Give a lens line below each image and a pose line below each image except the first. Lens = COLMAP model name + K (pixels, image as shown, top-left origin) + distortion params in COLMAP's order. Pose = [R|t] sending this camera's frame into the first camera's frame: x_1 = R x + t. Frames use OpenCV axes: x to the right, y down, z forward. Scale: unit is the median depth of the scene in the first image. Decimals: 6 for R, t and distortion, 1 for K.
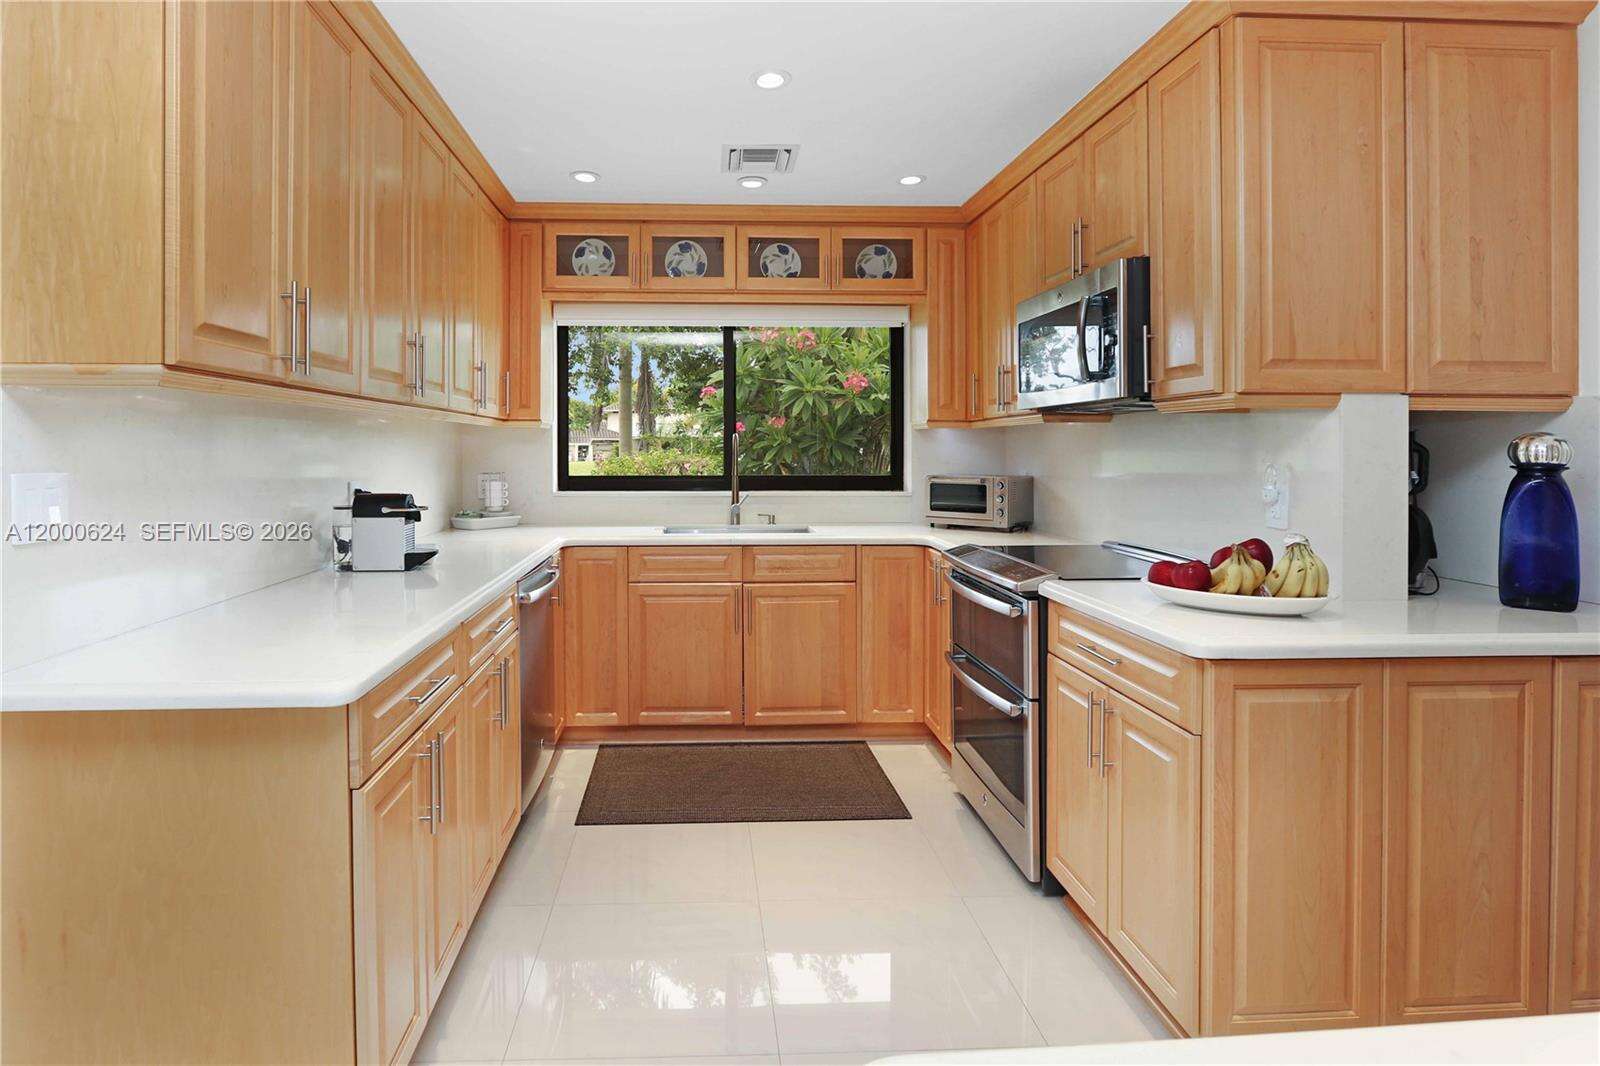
lens RADIAL K [[886.6, 0, 714.4], [0, 886.6, 451.1], [0, 0, 1]] dist [0.000557, 0.000894]
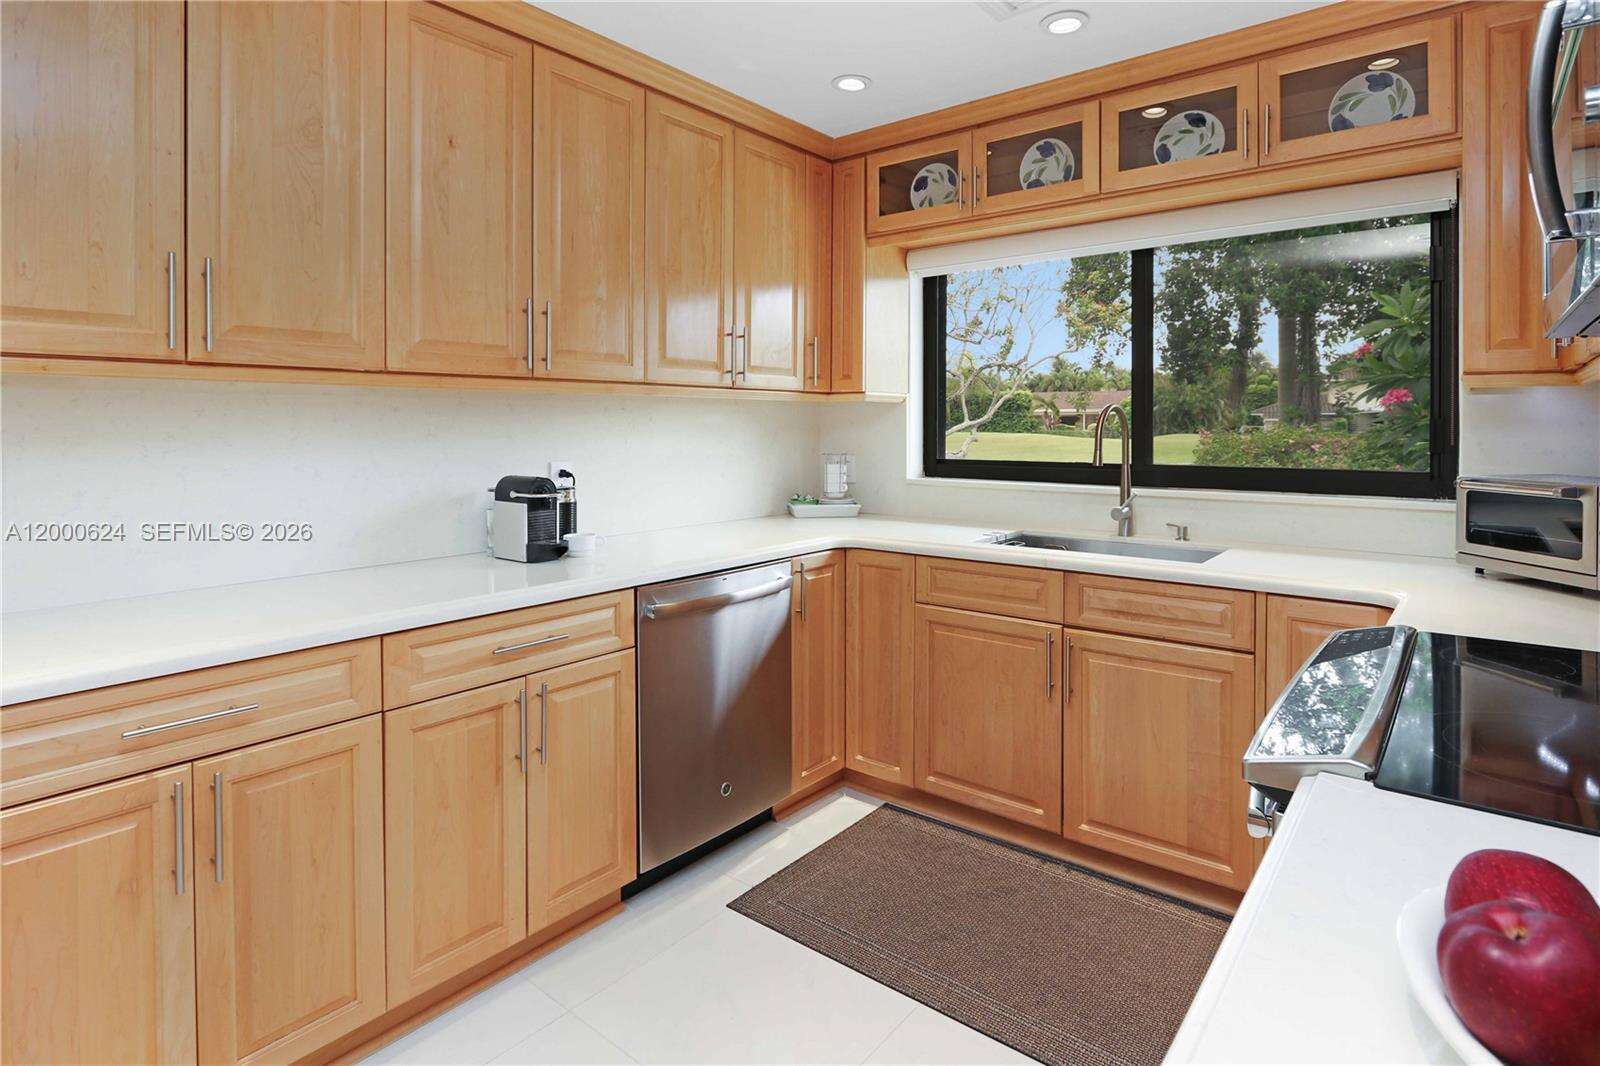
lens RADIAL K [[855.0, 0, 777.9], [0, 855.0, 433.4], [0, 0, 1]] dist [0.022745, -0.000581]
pose [[0.750001, 0.006257, -0.661407, 0.300214], [-0.000593, 0.999961, 0.008787, -0.003578], [0.661437, -0.006198, 0.749975, 0.364462]]
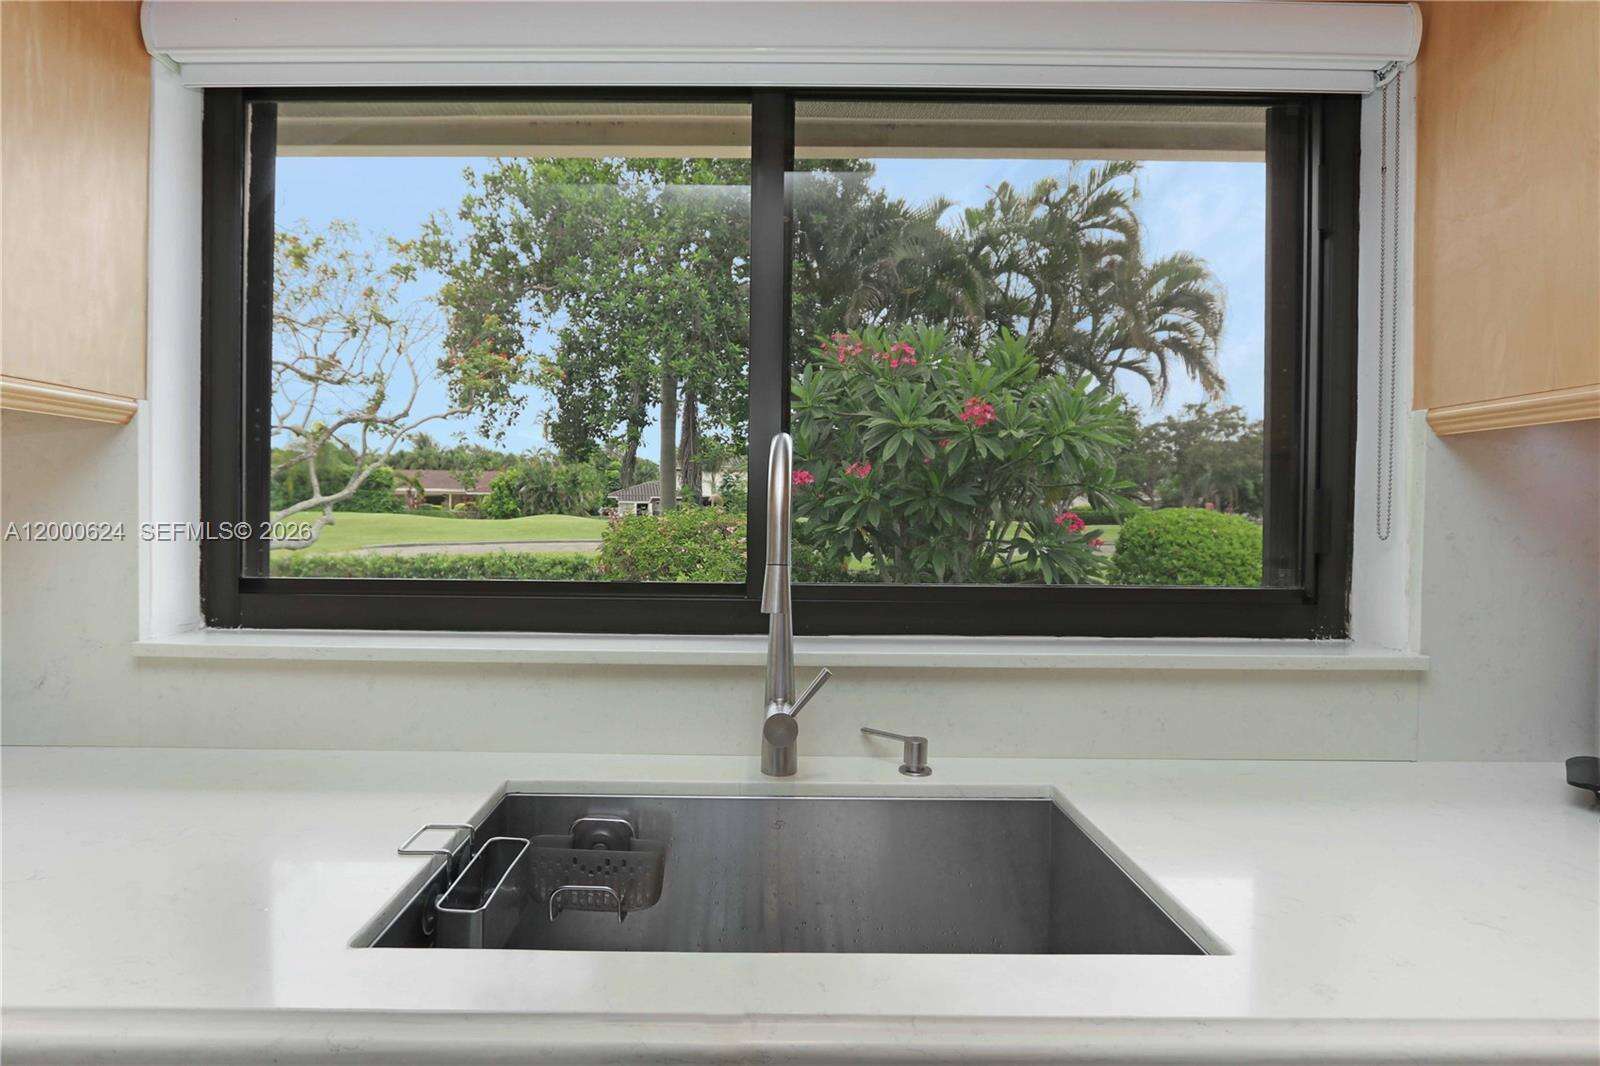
lens RADIAL K [[855.0, 0, 763.6], [0, 855.0, 507.7], [0, 0, 1]] dist [0.022745, -0.000581]
pose [[0.999638, 0.011862, -0.024156, 0.027755], [-0.011947, 0.999923, -0.003394, 0.001381], [0.024114, 0.003681, 0.999702, 0.842296]]
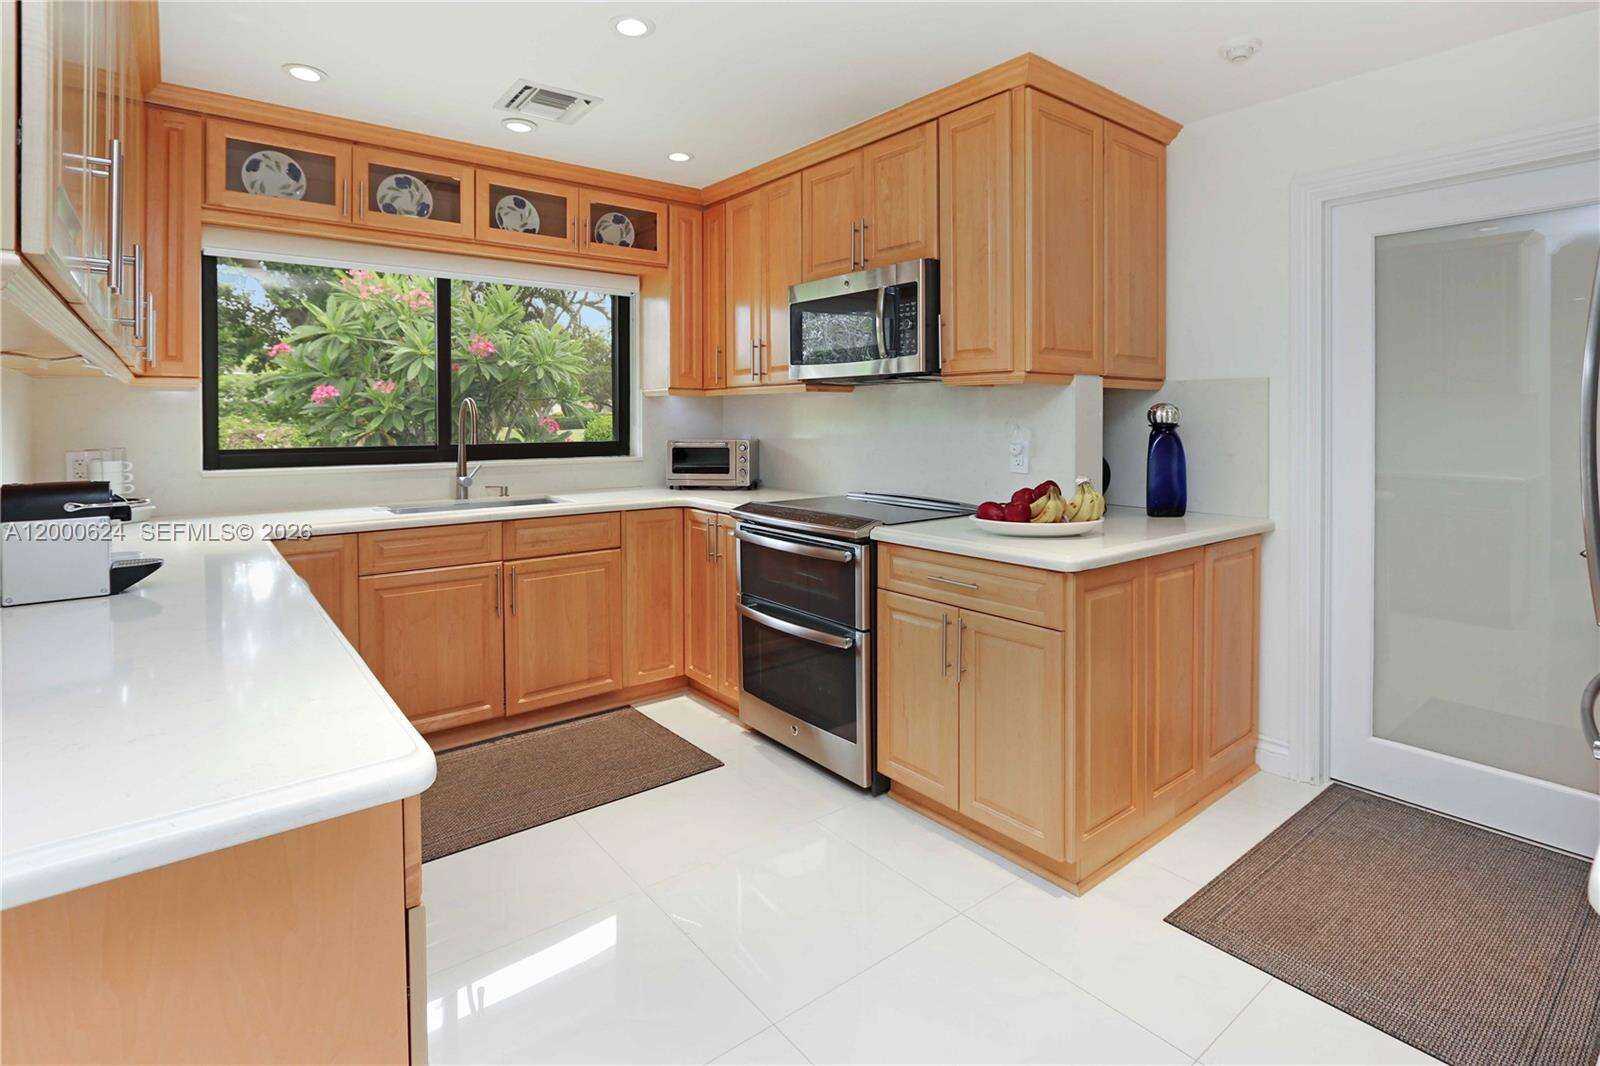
lens RADIAL K [[819.3, 0, 851.1], [0, 819.3, 421.3], [0, 0, 1]] dist [-0.006375, 0.001665]
pose [[0.782432, -0.005547, 0.622711, -0.211072], [0.003320, 0.999983, 0.004736, 0.001226], [-0.622727, -0.001638, 0.782438, 0.115774]]
